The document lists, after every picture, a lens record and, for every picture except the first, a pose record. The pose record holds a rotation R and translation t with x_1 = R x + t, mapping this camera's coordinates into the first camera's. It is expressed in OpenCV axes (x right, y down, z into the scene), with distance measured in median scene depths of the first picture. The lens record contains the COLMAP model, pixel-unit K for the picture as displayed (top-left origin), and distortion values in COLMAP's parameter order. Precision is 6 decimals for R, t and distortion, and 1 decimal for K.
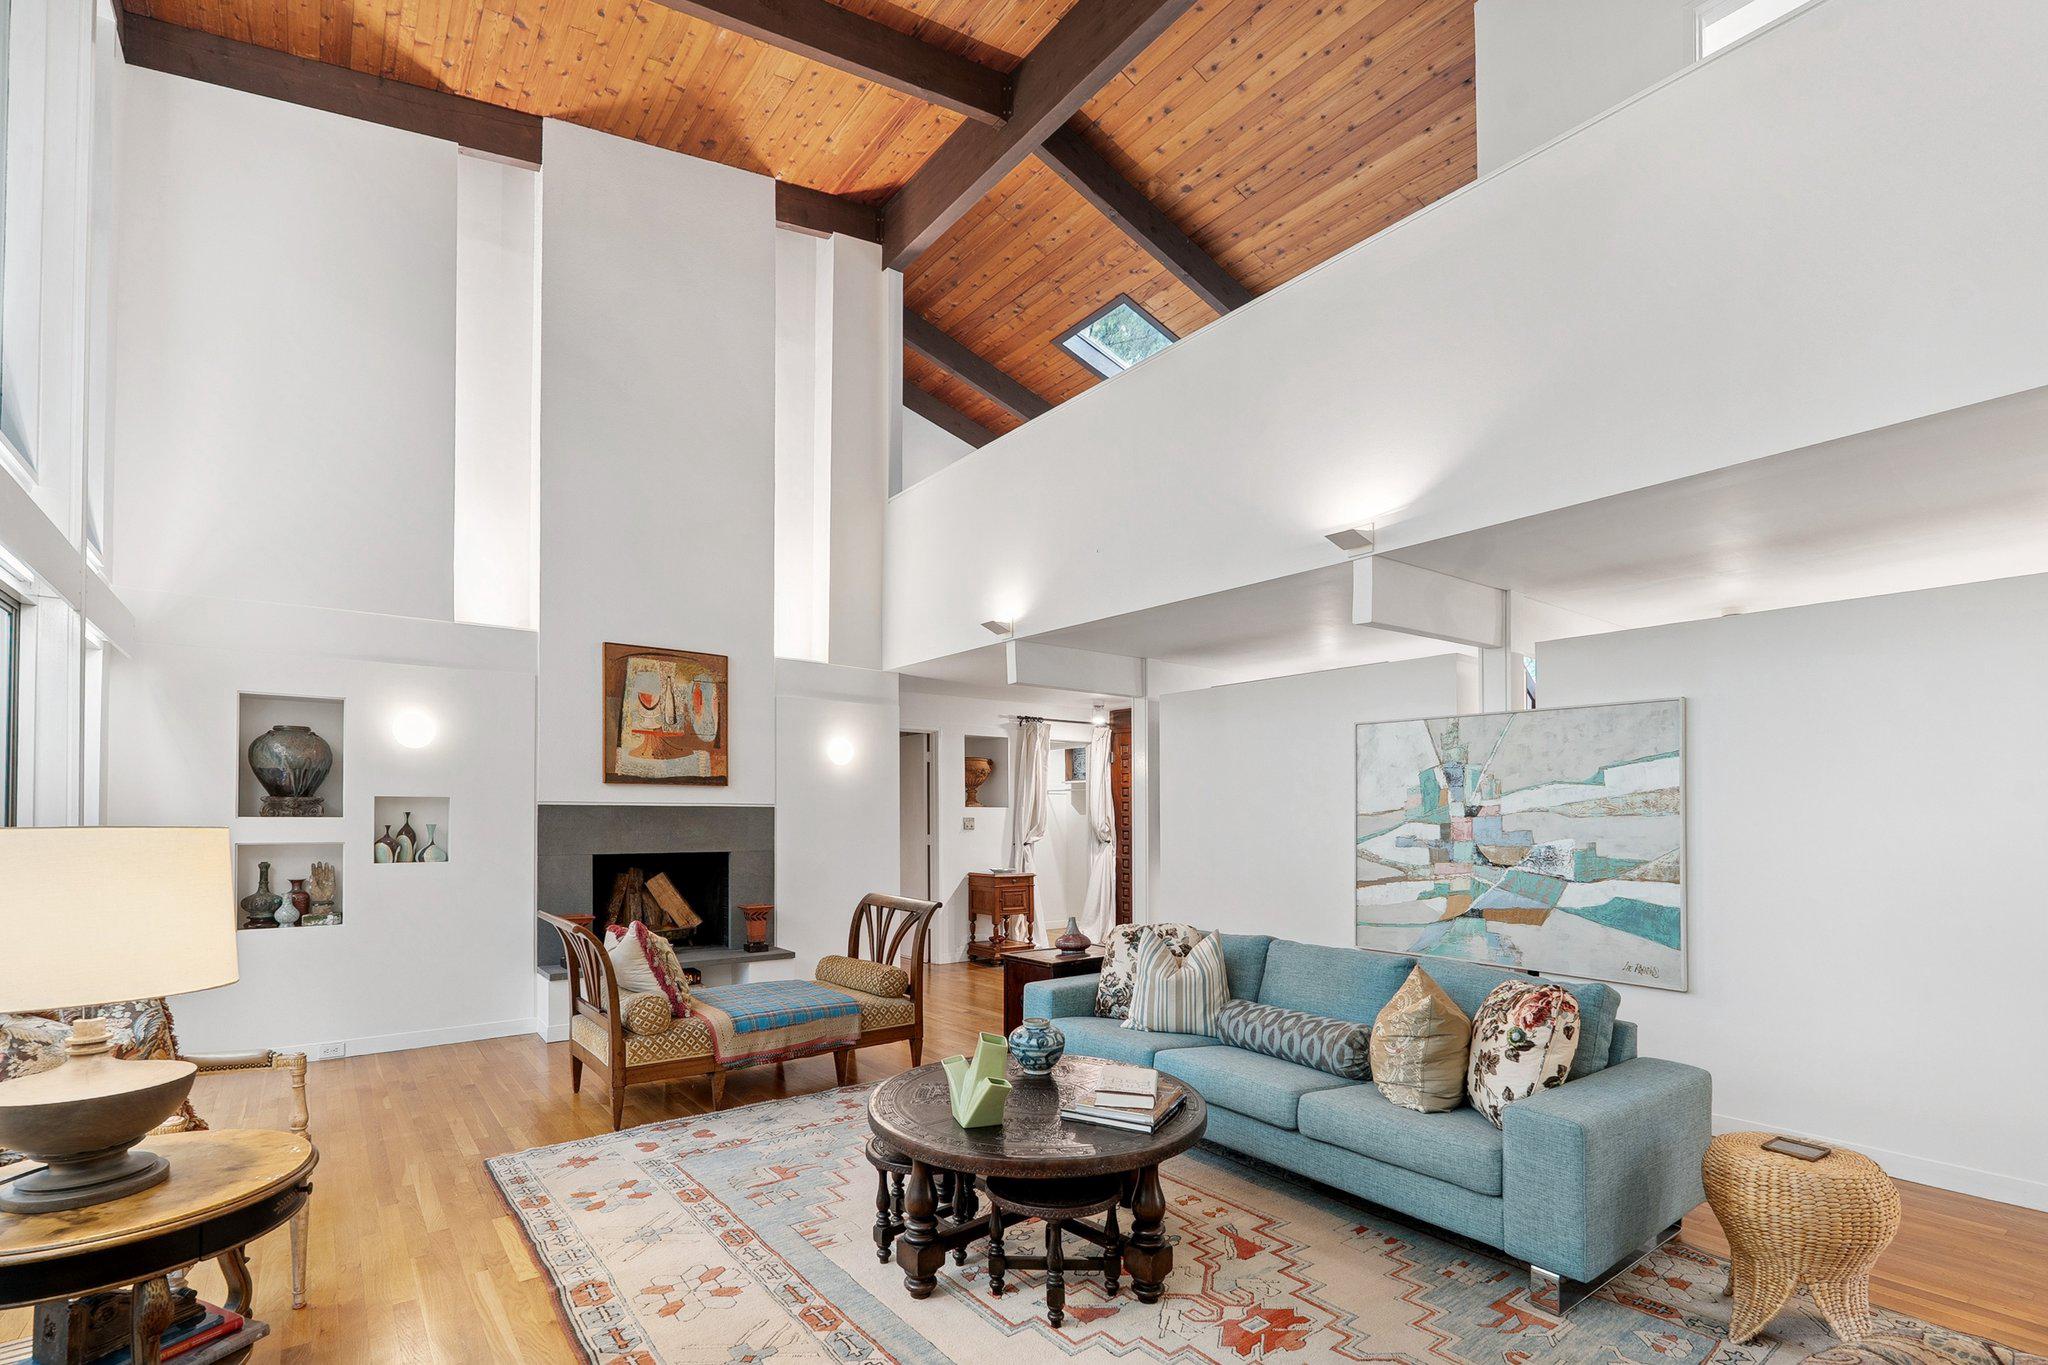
lens RADIAL K [[922.0, 0, 988.7], [0, 922.0, 807.7], [0, 0, 1]] dist [-0.002162, -0.000503]
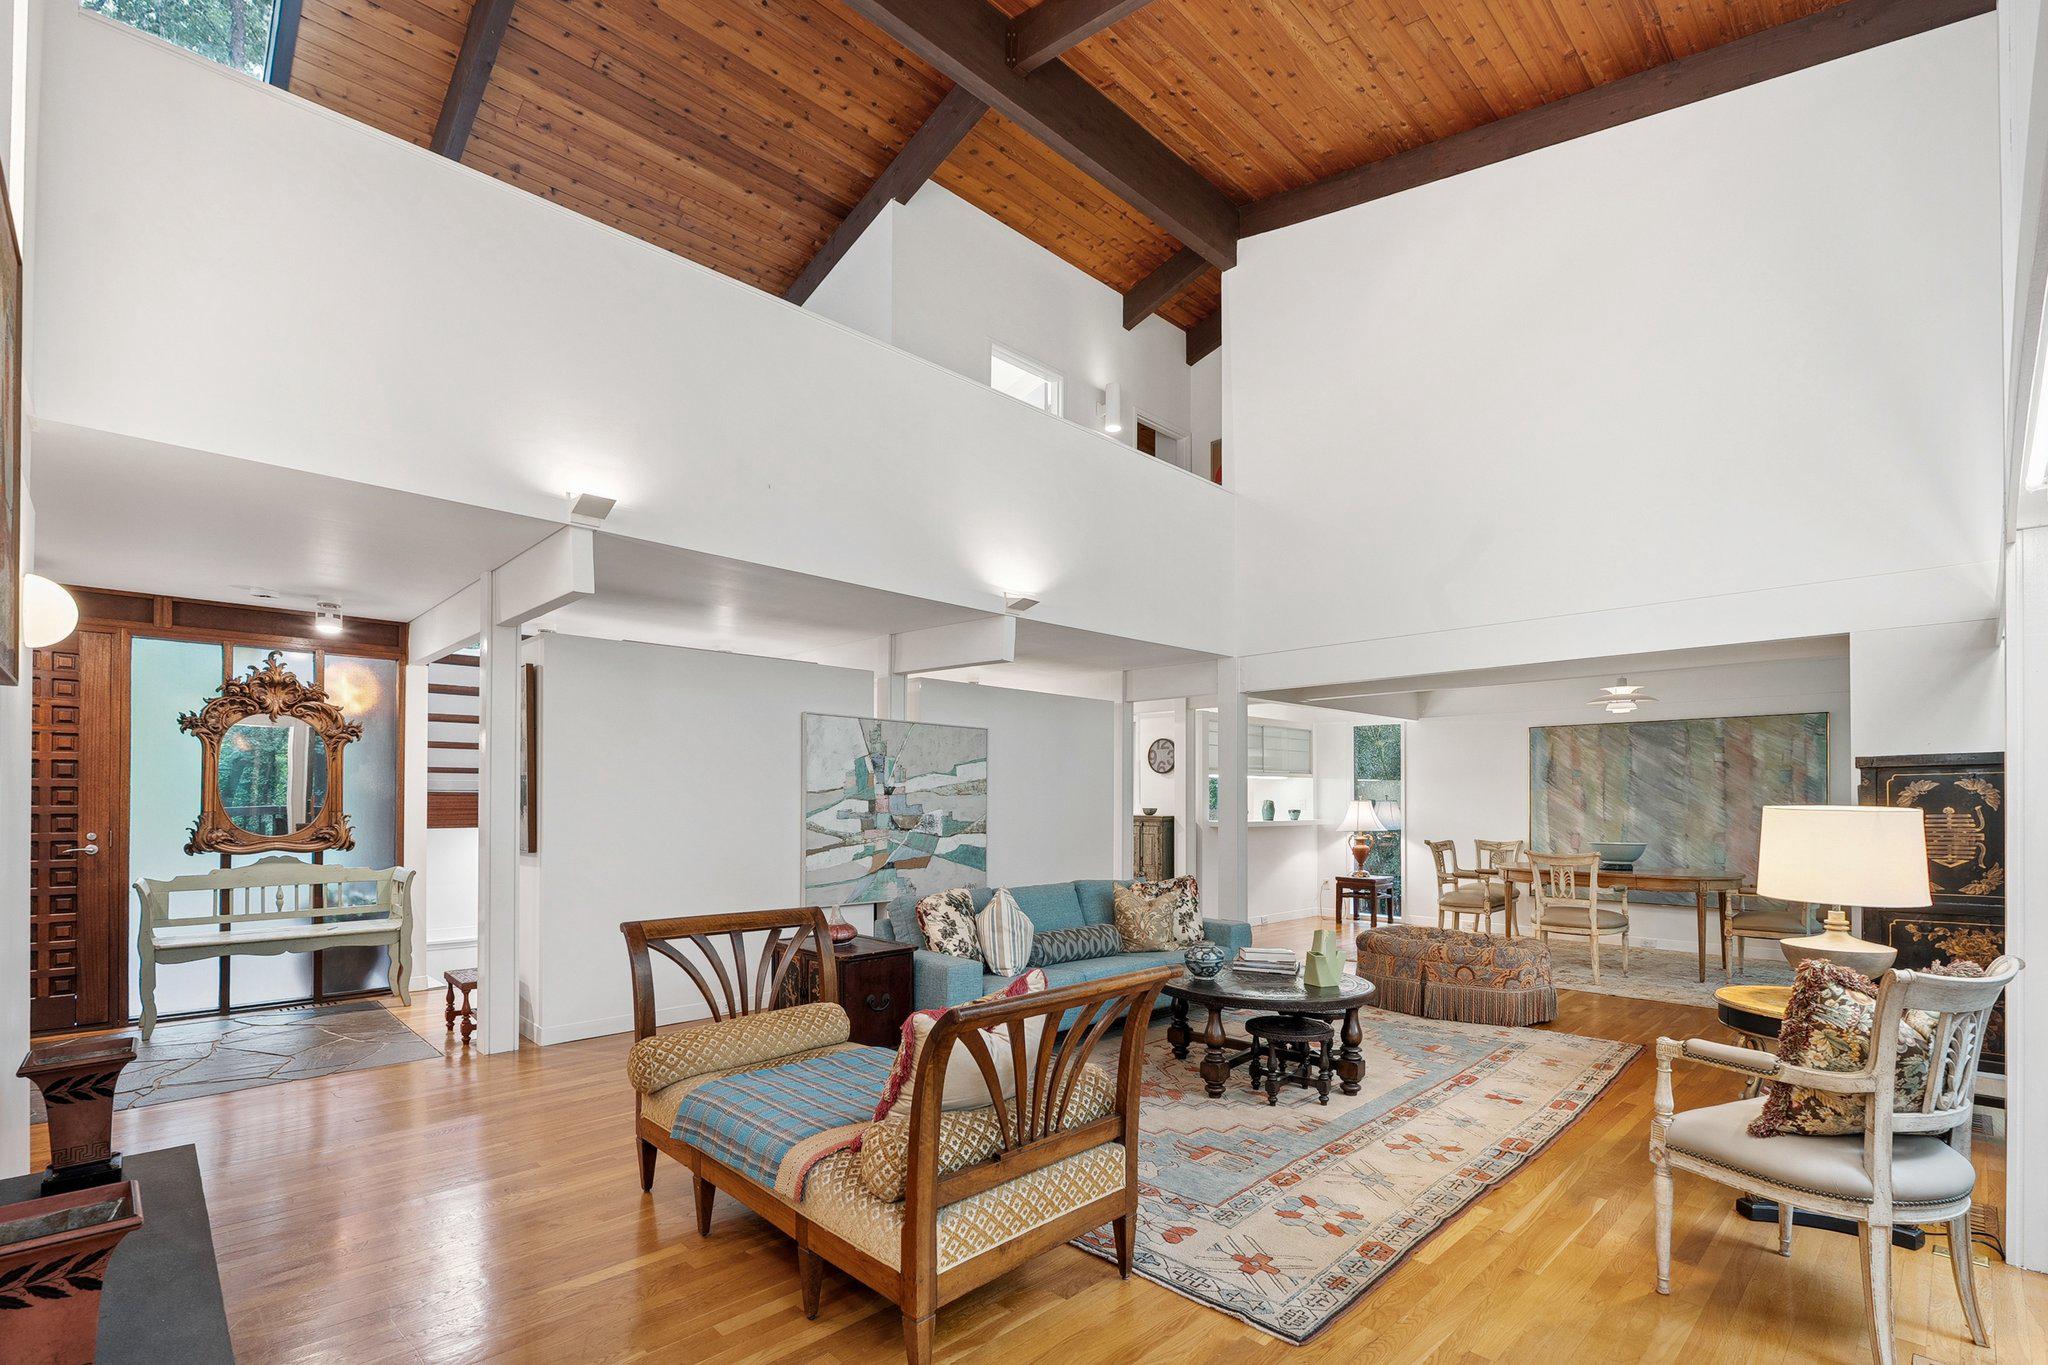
lens RADIAL K [[922.0, 0, 1055.5], [0, 922.0, 788.5], [0, 0, 1]] dist [-0.002162, -0.000503]
pose [[-0.144570, 0.007382, 0.989467, -0.778557], [-0.017827, 0.999790, -0.010063, 0.008759], [-0.989334, -0.019094, -0.144409, 0.858153]]
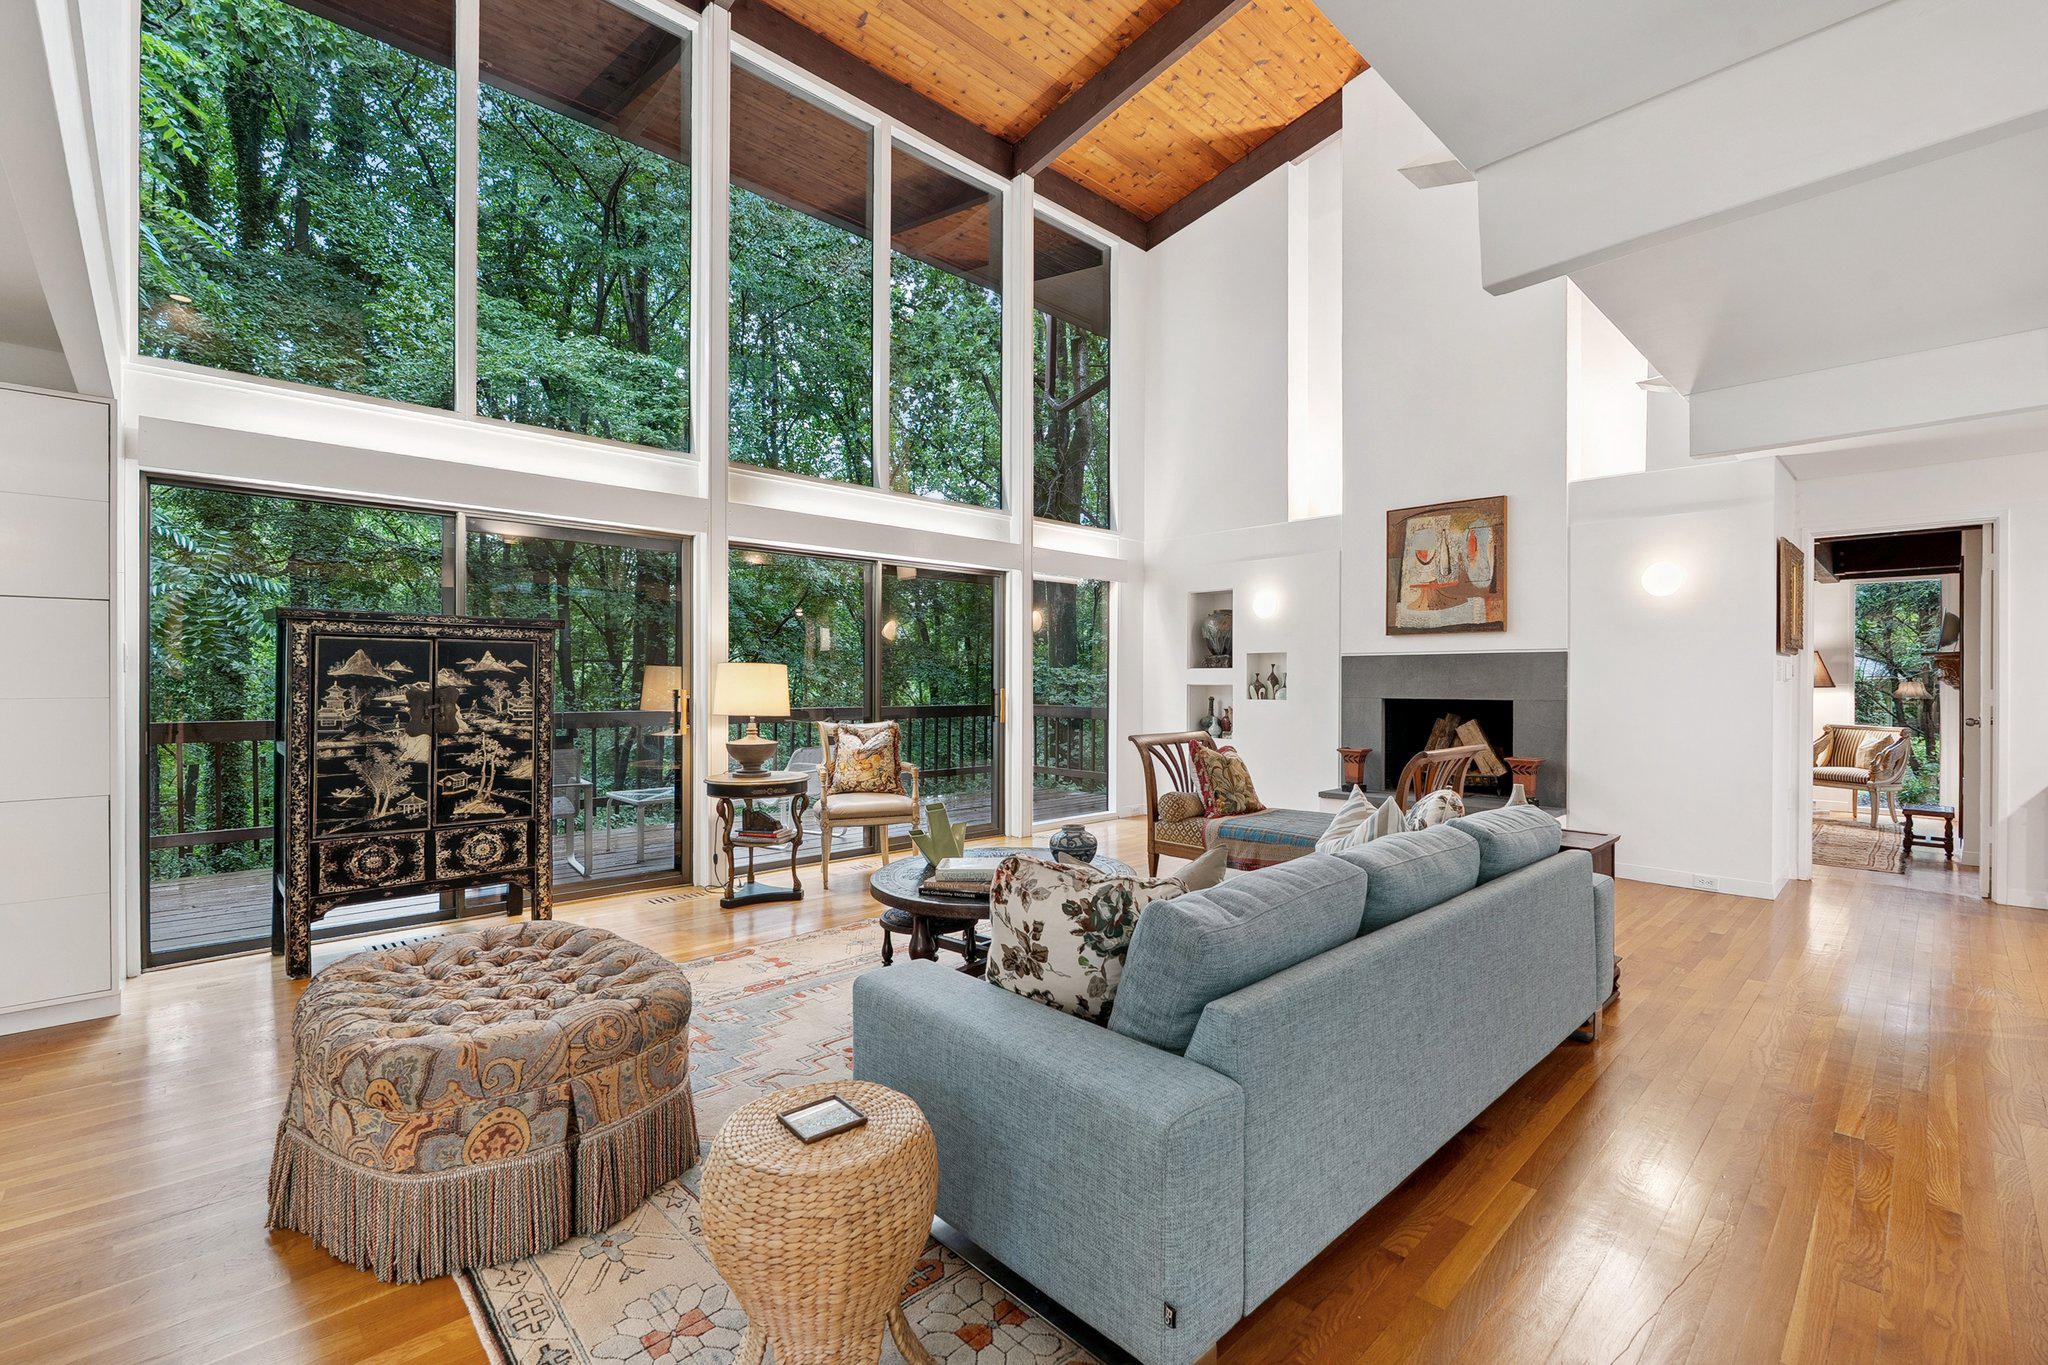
lens RADIAL K [[922.0, 0, 1056.6], [0, 922.0, 683.7], [0, 0, 1]] dist [-0.002162, -0.000503]
pose [[0.174836, -0.000215, -0.984597, 0.727126], [0.011646, 0.999930, 0.001849, 0.030217], [0.984529, -0.011790, 0.174827, 0.459489]]
